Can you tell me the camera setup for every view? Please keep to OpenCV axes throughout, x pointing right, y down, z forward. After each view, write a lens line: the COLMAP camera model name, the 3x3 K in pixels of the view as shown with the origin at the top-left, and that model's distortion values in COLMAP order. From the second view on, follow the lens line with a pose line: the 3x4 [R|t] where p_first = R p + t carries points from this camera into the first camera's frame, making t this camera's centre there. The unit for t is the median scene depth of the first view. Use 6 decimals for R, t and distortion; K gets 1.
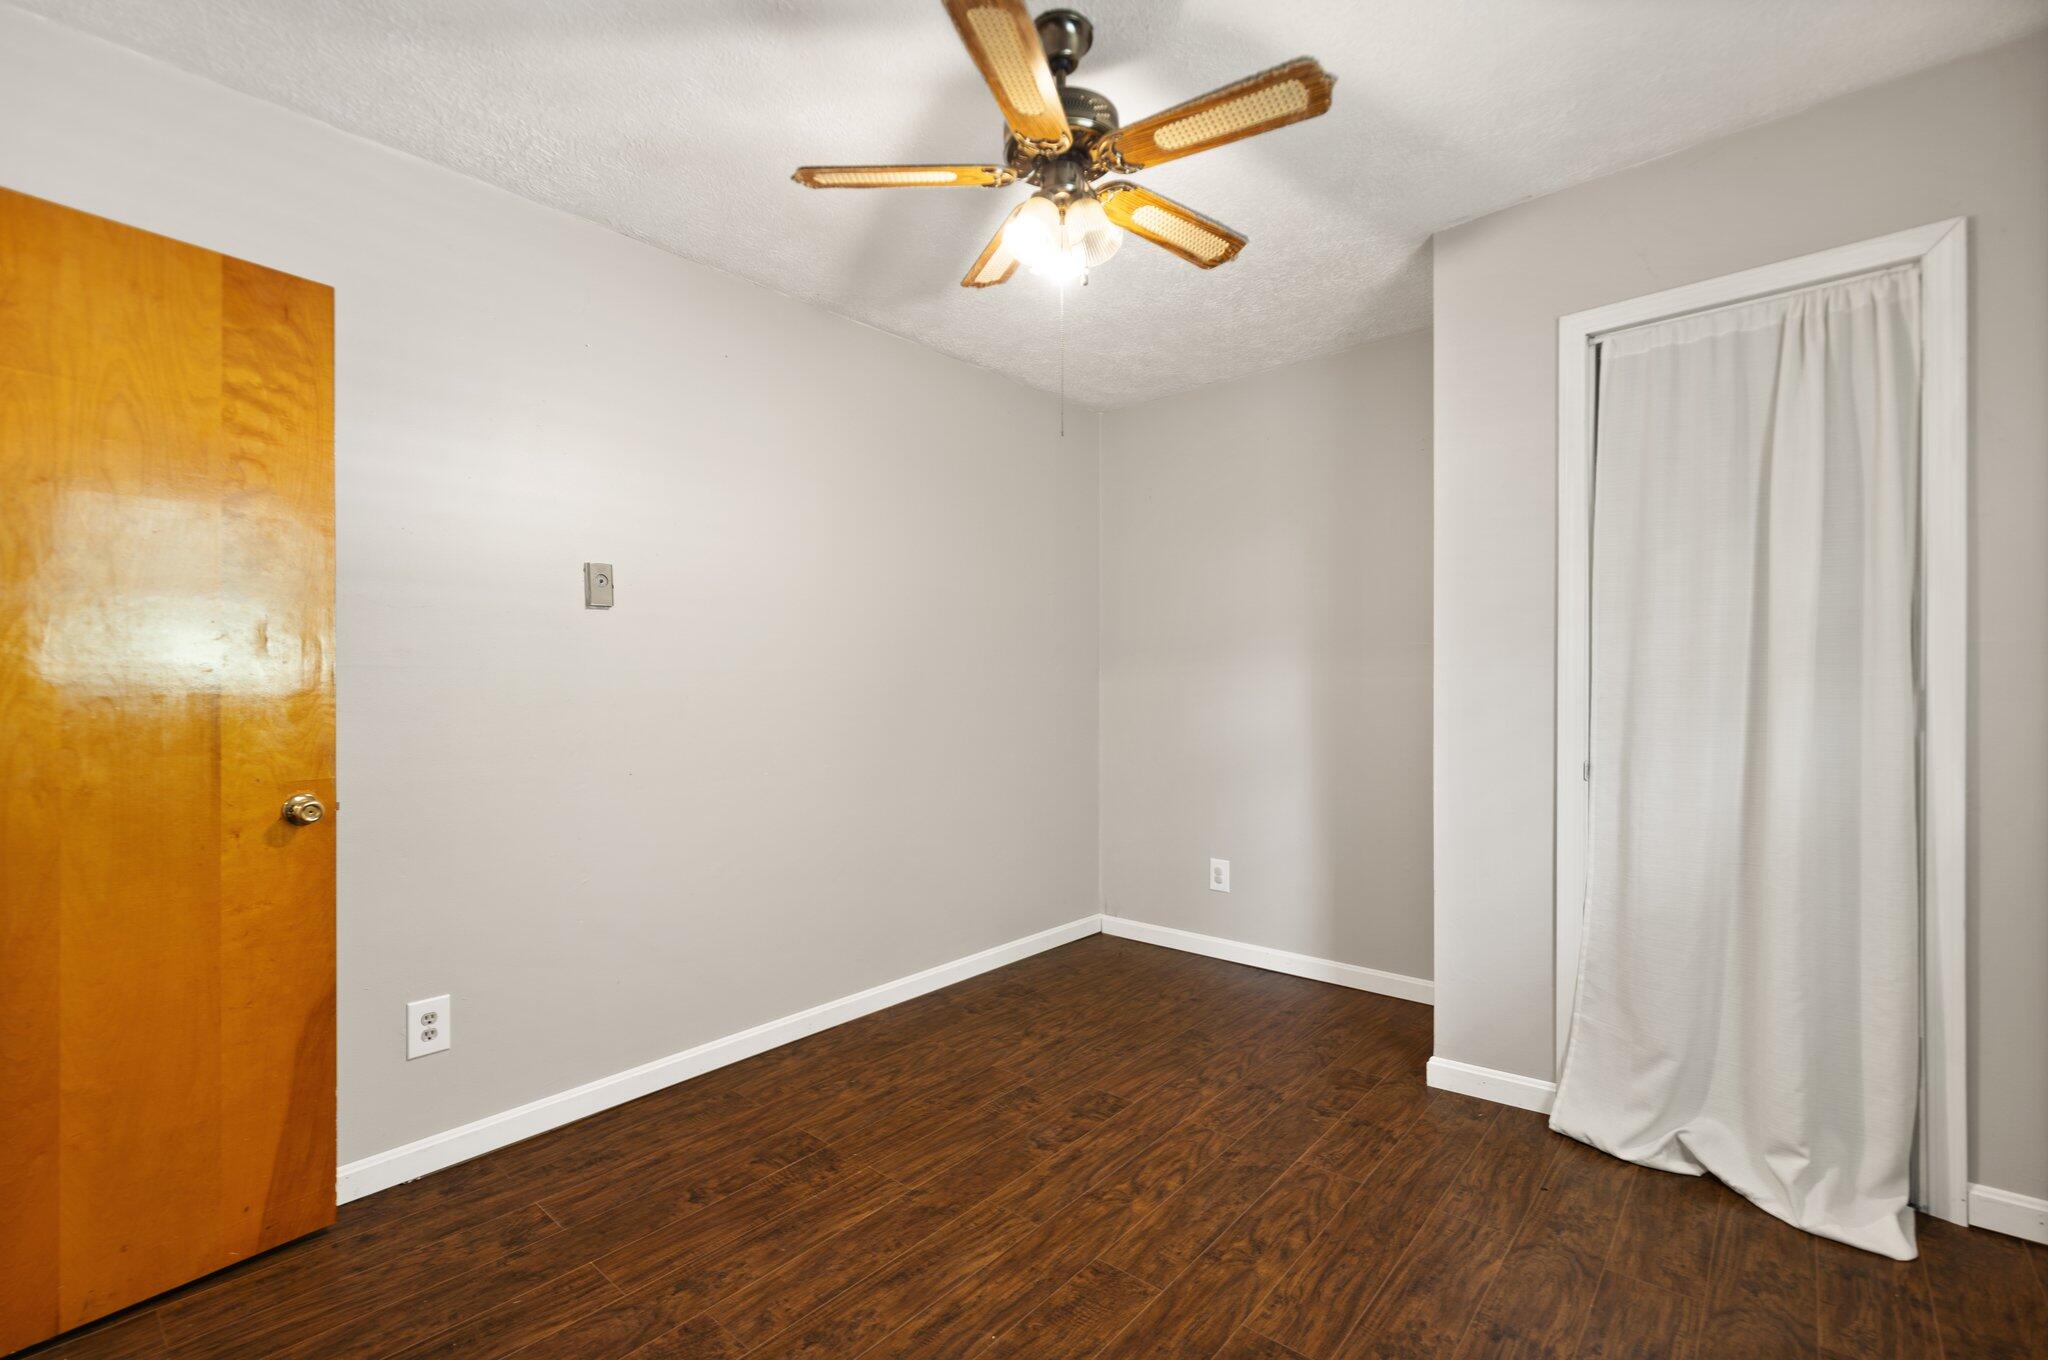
lens RADIAL K [[898.4, 0, 1014.0], [0, 898.4, 690.1], [0, 0, 1]] dist [-0.001597, 0.000201]
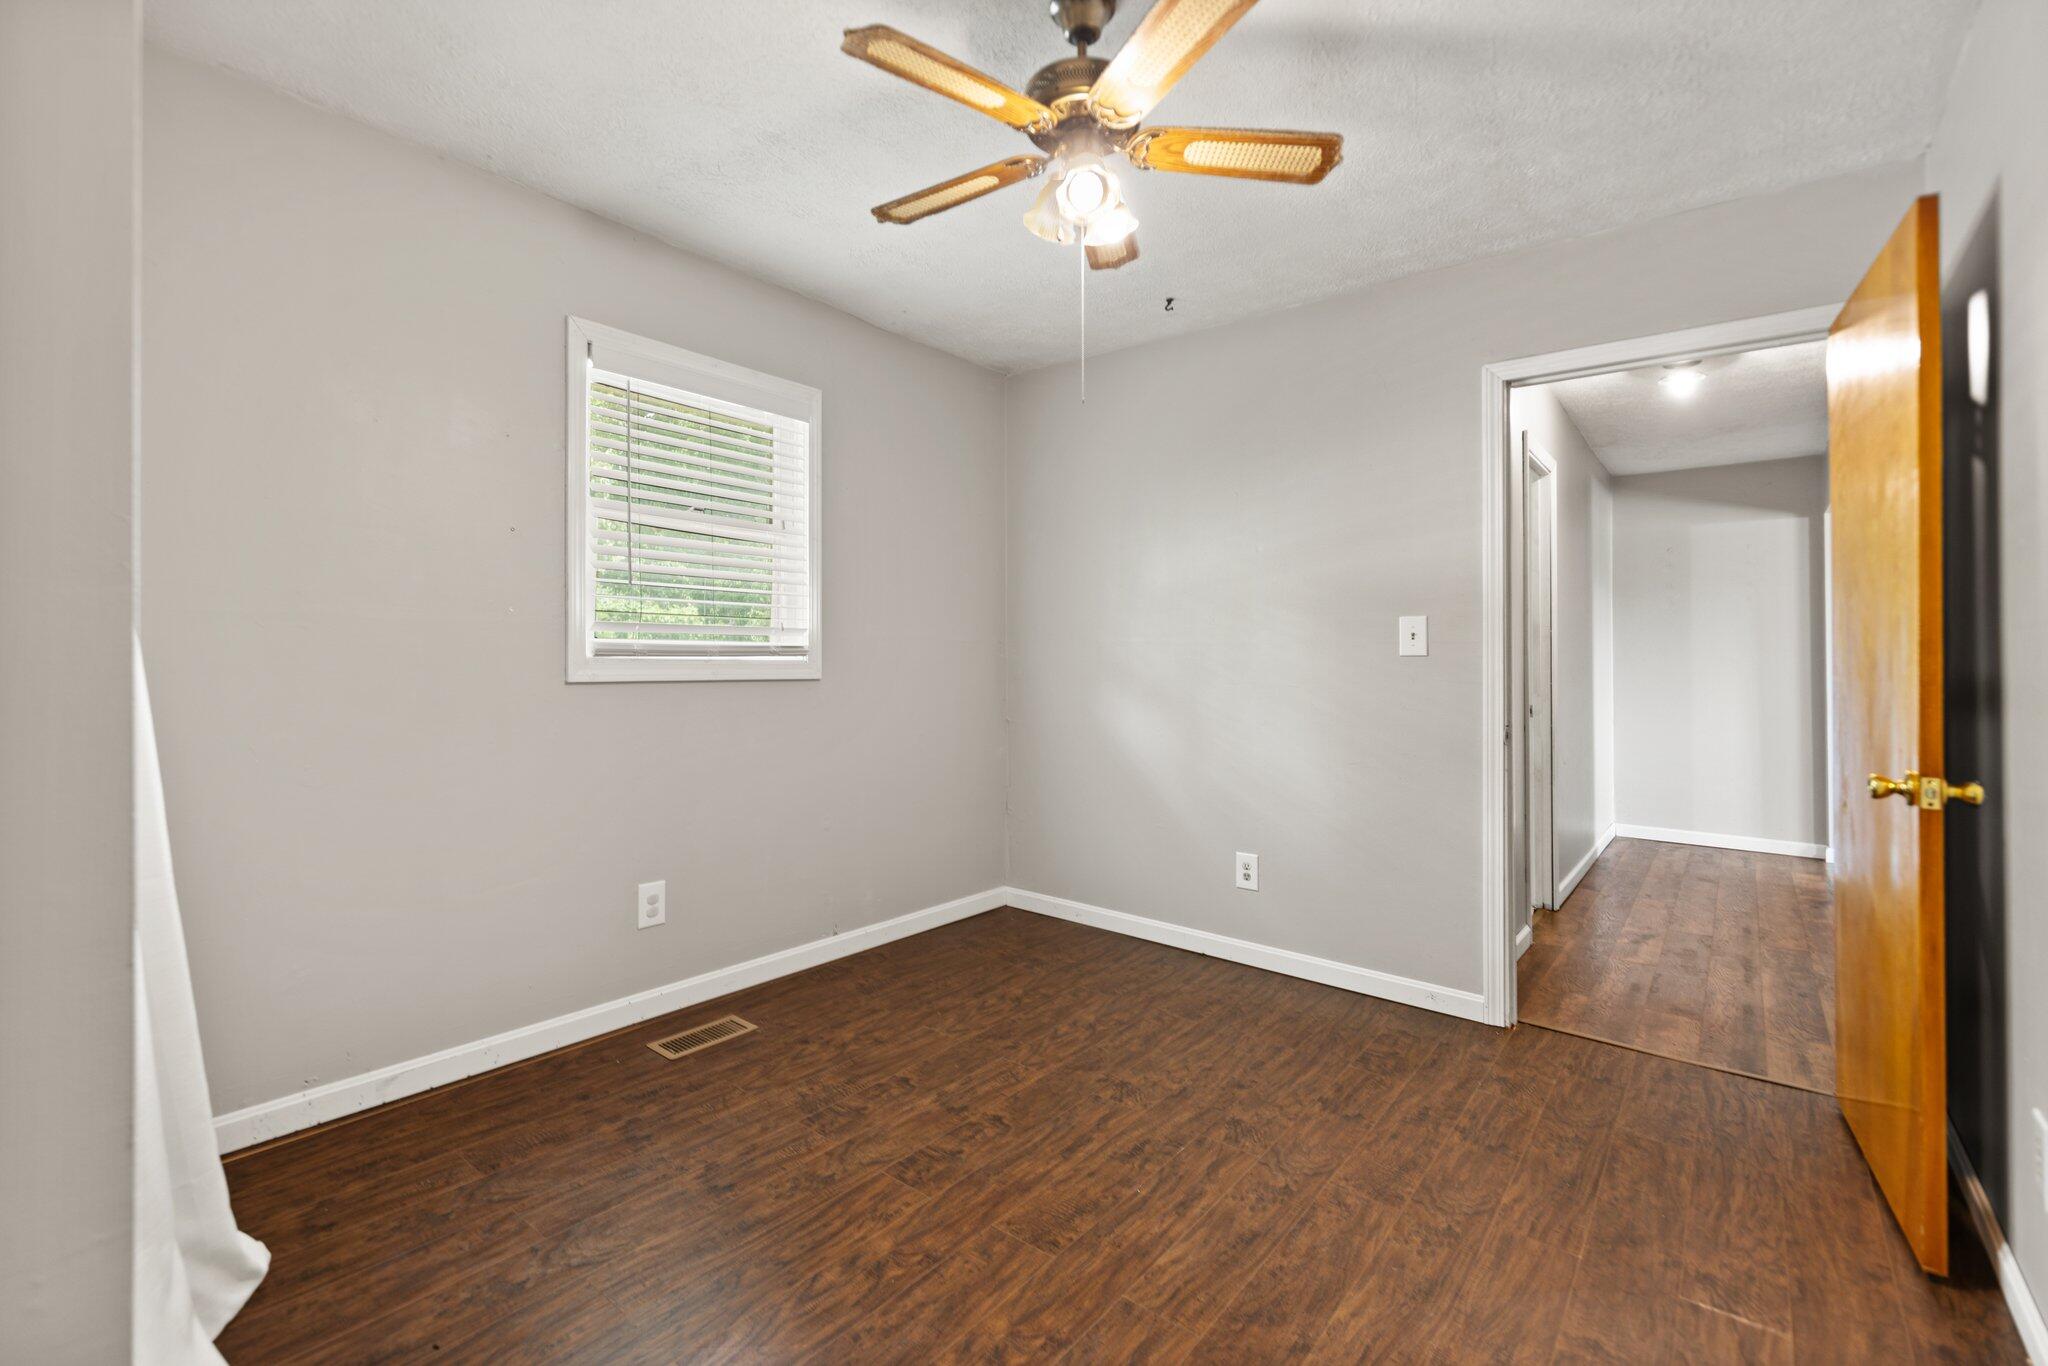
lens RADIAL K [[898.4, 0, 1014.0], [0, 898.4, 693.1], [0, 0, 1]] dist [-0.001597, 0.000201]
pose [[-0.998880, 0.002160, -0.047258, 0.181561], [0.000165, 0.999110, 0.042173, -0.003229], [0.047307, 0.042118, -0.997992, 1.961555]]
